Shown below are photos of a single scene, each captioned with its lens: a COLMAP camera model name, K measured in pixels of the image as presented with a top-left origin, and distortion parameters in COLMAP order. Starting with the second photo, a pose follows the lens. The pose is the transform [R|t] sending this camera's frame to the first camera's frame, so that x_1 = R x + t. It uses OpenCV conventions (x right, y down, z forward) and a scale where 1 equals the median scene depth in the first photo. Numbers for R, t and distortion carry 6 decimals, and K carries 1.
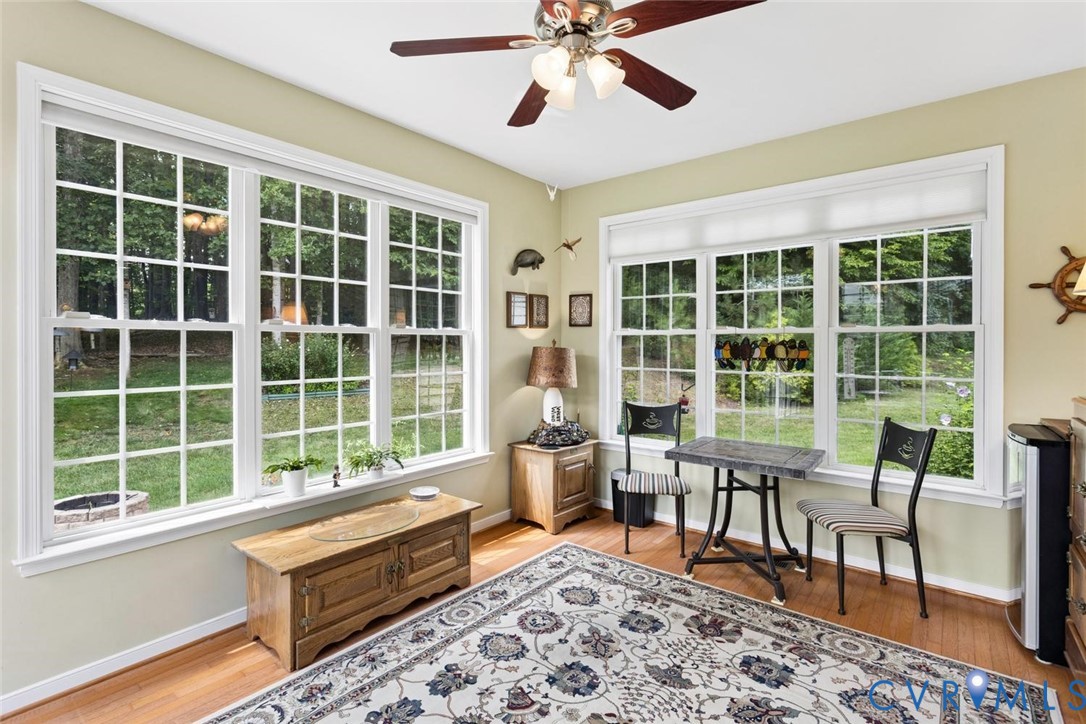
lens RADIAL K [[519.2, 0, 530.0], [0, 519.2, 347.3], [0, 0, 1]] dist [0.000698, 0.000744]
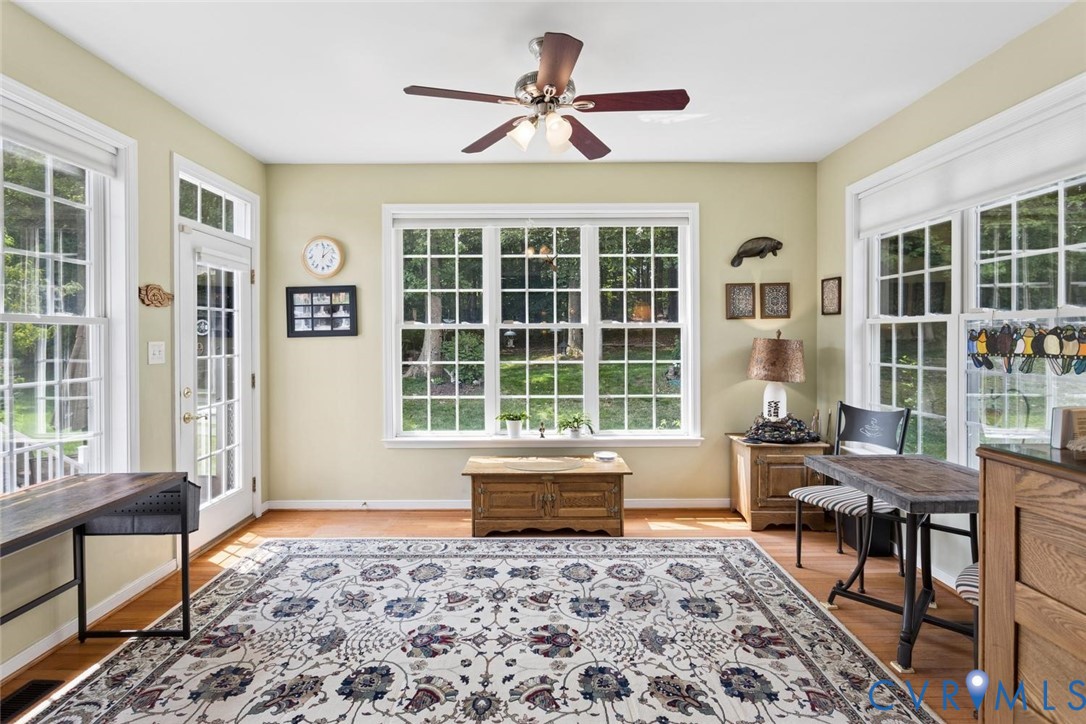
lens RADIAL K [[519.2, 0, 533.1], [0, 519.2, 343.3], [0, 0, 1]] dist [0.000698, 0.000744]
pose [[0.633845, 0.005471, -0.773440, 0.739924], [0.000372, 0.999973, 0.007378, 0.001948], [0.773460, -0.004964, 0.633826, 0.091172]]
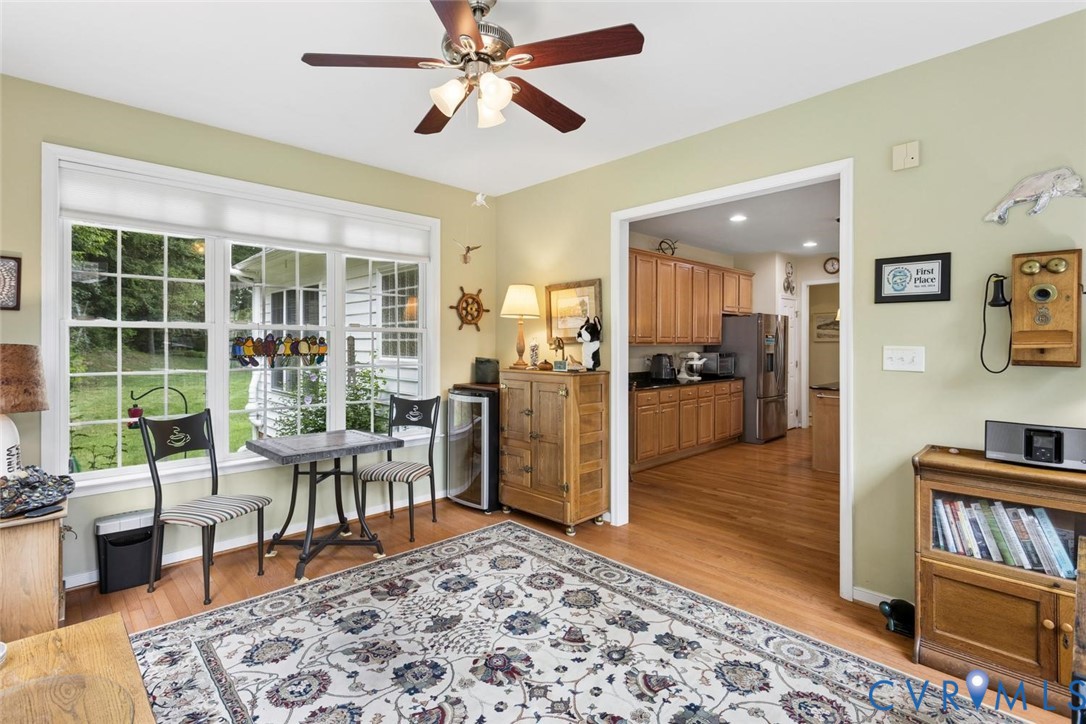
lens RADIAL K [[519.2, 0, 536.6], [0, 519.2, 345.7], [0, 0, 1]] dist [0.000698, 0.000744]
pose [[0.116386, -0.005131, 0.993191, -0.678520], [0.003744, 0.999982, 0.004727, 0.001258], [-0.993197, 0.003168, 0.116403, 0.510179]]
